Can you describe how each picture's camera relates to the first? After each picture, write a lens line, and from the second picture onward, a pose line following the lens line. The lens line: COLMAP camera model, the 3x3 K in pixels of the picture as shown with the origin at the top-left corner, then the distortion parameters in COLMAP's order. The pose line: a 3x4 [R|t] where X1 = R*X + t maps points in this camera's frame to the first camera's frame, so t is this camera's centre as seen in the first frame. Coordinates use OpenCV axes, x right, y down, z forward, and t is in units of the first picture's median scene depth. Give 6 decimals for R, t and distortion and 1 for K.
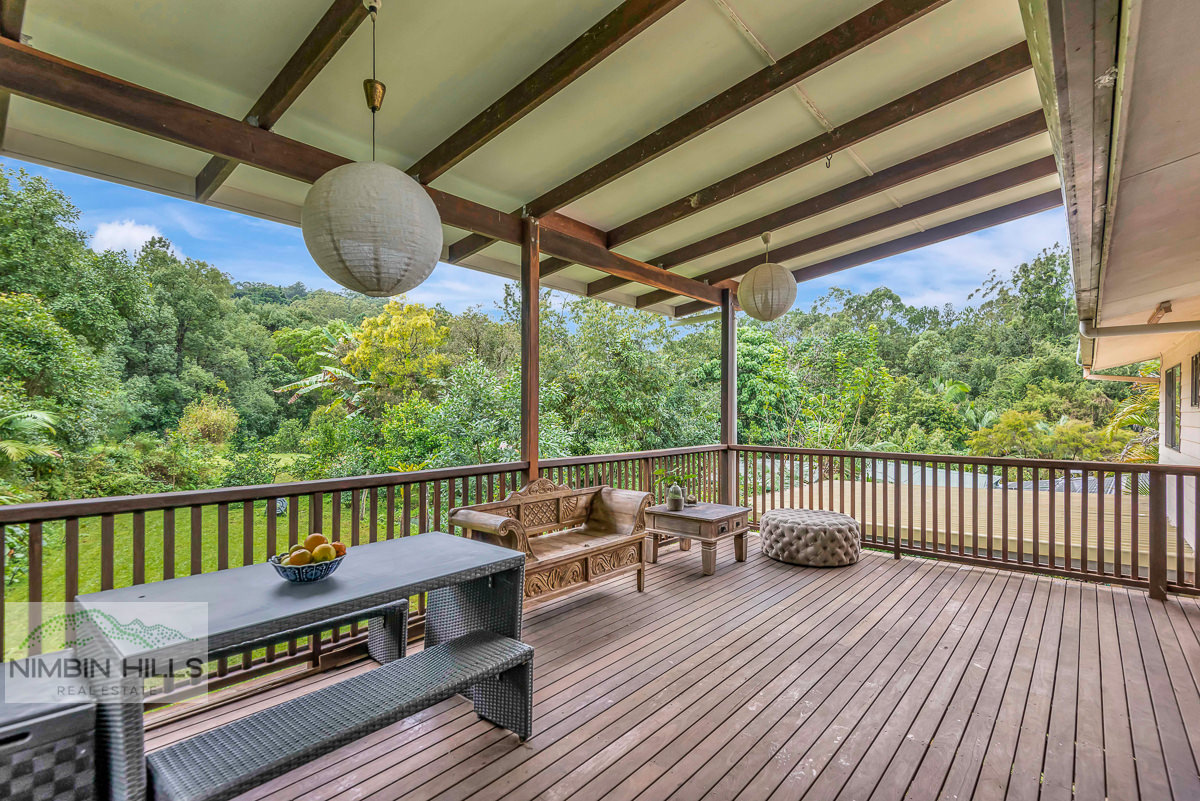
lens RADIAL K [[558.8, 0, 599.8], [0, 558.8, 395.0], [0, 0, 1]] dist [0.031172, -0.000320]
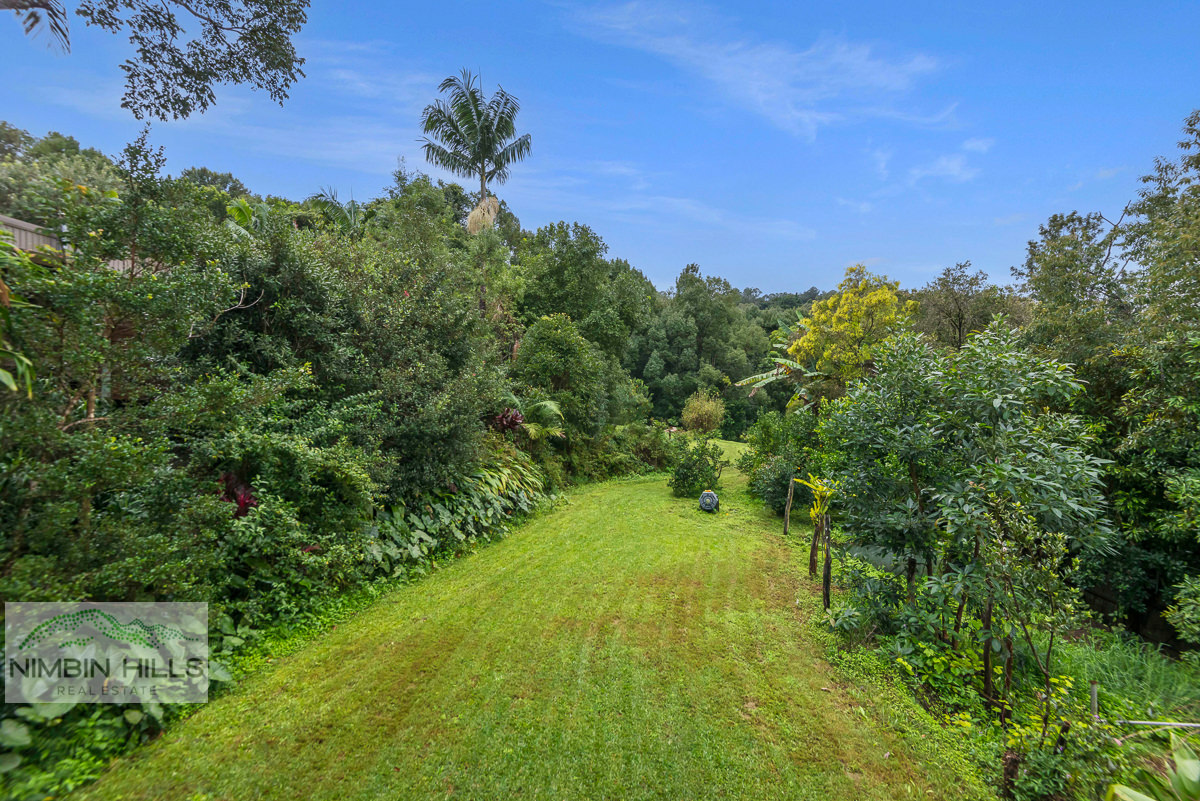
lens RADIAL K [[558.8, 0, 599.8], [0, 558.8, 395.0], [0, 0, 1]] dist [0.031172, -0.000320]
pose [[0.681971, 0.004482, -0.731365, 0.007399], [0.004474, 0.999937, 0.010299, 0.000674], [0.731365, -0.010296, 0.681908, 0.137324]]
